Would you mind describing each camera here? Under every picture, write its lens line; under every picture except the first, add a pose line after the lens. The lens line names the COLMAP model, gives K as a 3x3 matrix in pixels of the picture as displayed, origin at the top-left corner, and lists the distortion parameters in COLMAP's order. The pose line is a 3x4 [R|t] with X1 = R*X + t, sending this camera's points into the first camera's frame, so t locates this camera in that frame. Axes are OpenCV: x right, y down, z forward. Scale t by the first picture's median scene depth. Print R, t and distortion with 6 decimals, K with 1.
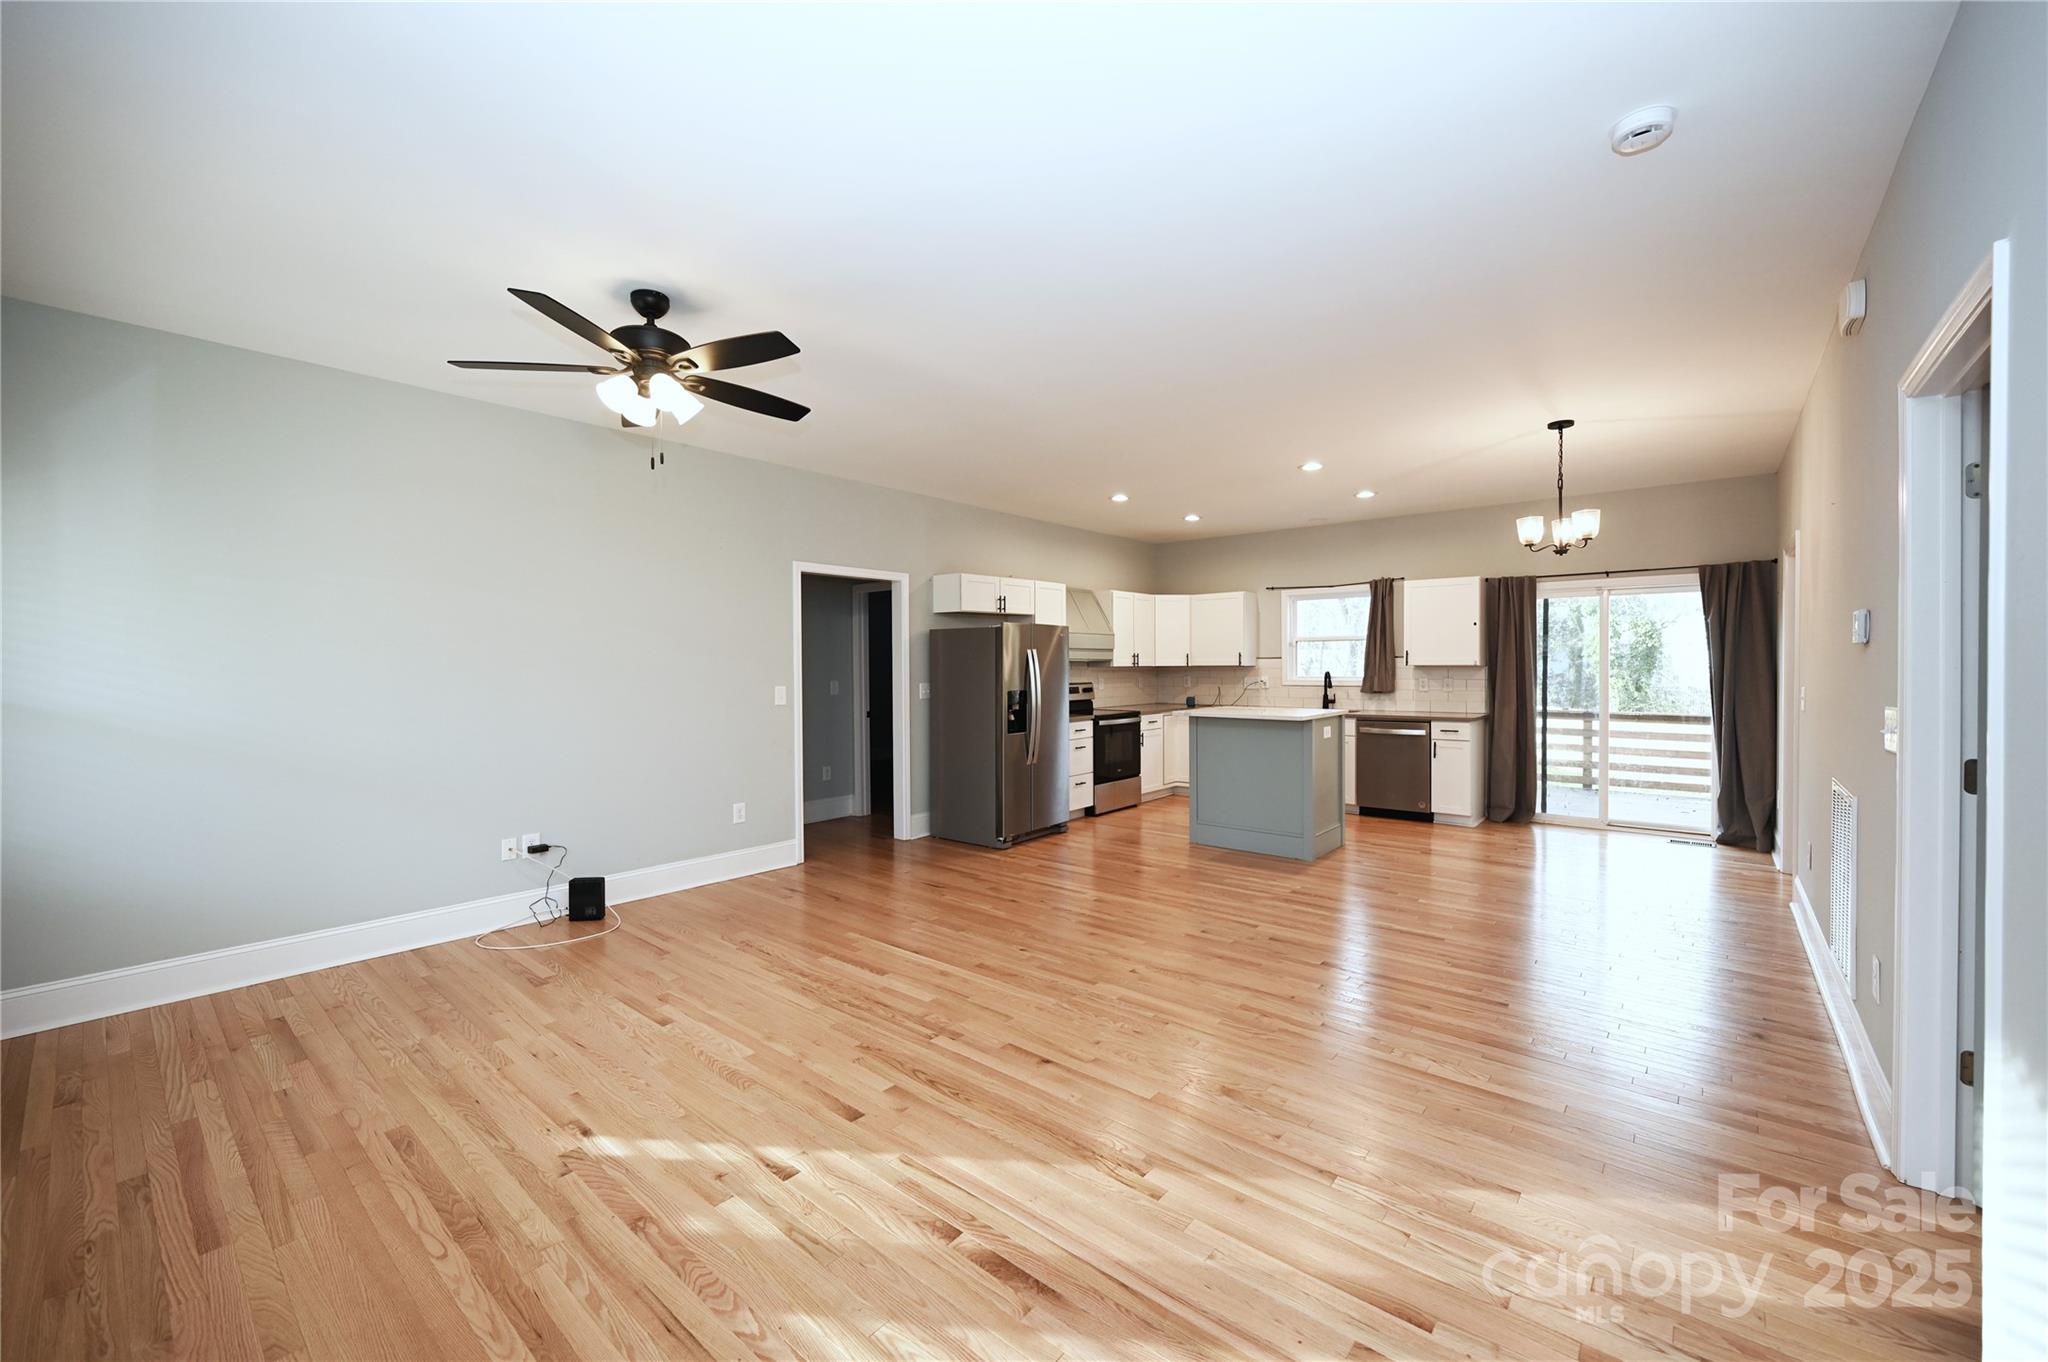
lens RADIAL K [[803.5, 0, 1006.5], [0, 803.5, 674.3], [0, 0, 1]] dist [-0.001759, 0.000443]
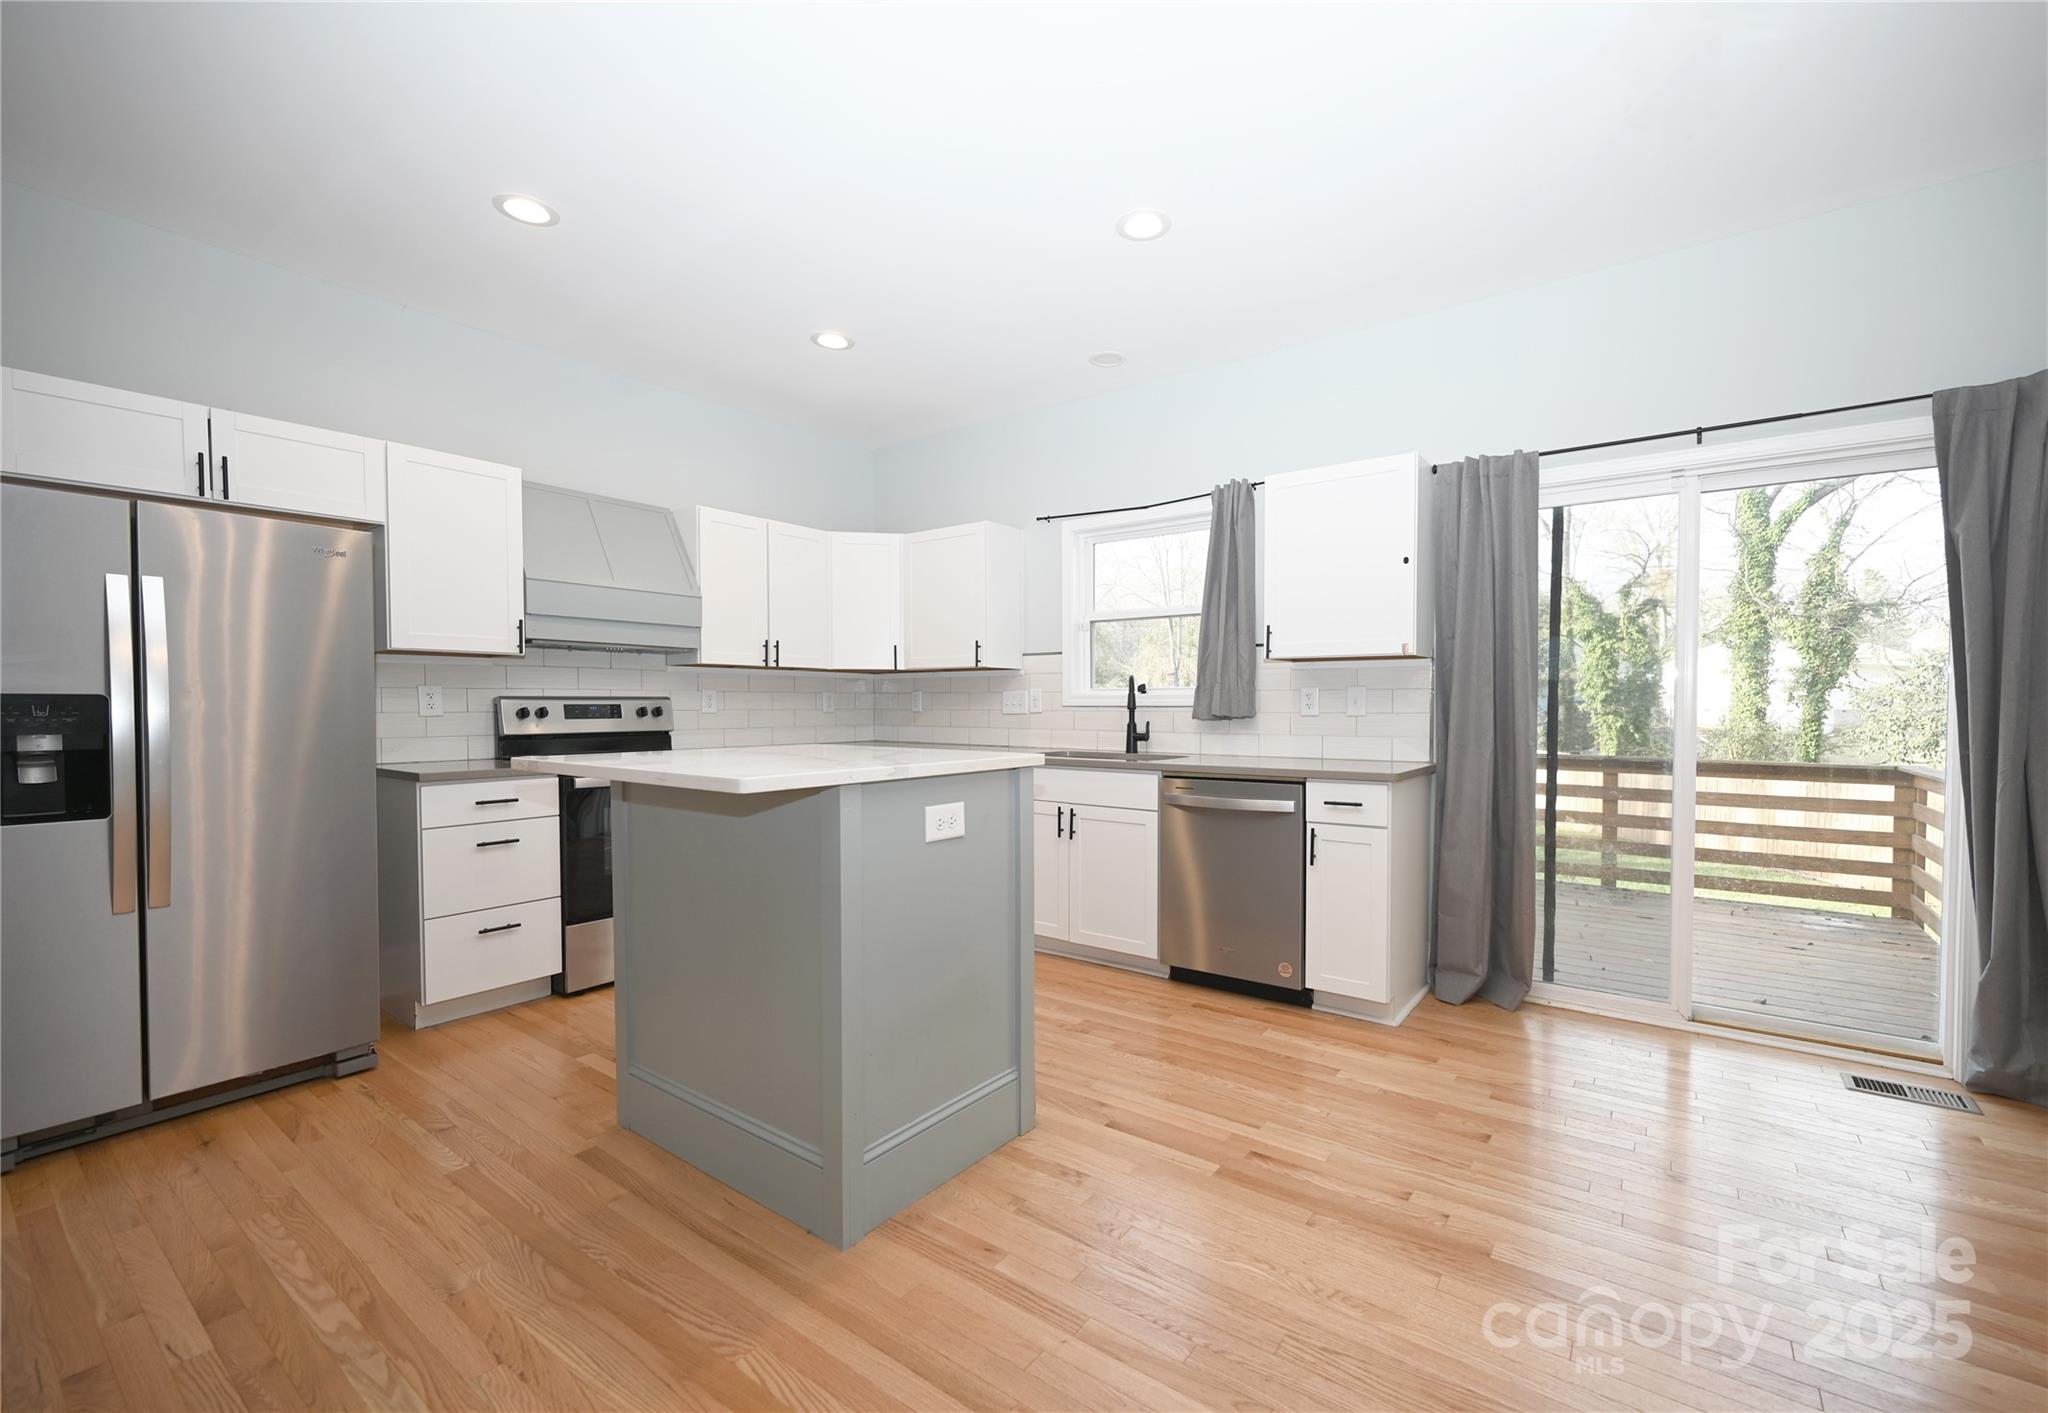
lens RADIAL K [[881.1, 0, 1036.6], [0, 881.1, 715.2], [0, 0, 1]] dist [0.002171, 0.000029]
pose [[0.996699, 0.006560, 0.080920, 0.325252], [-0.006831, 0.999972, 0.003071, 0.020928], [-0.080897, -0.003613, 0.996716, 0.505408]]
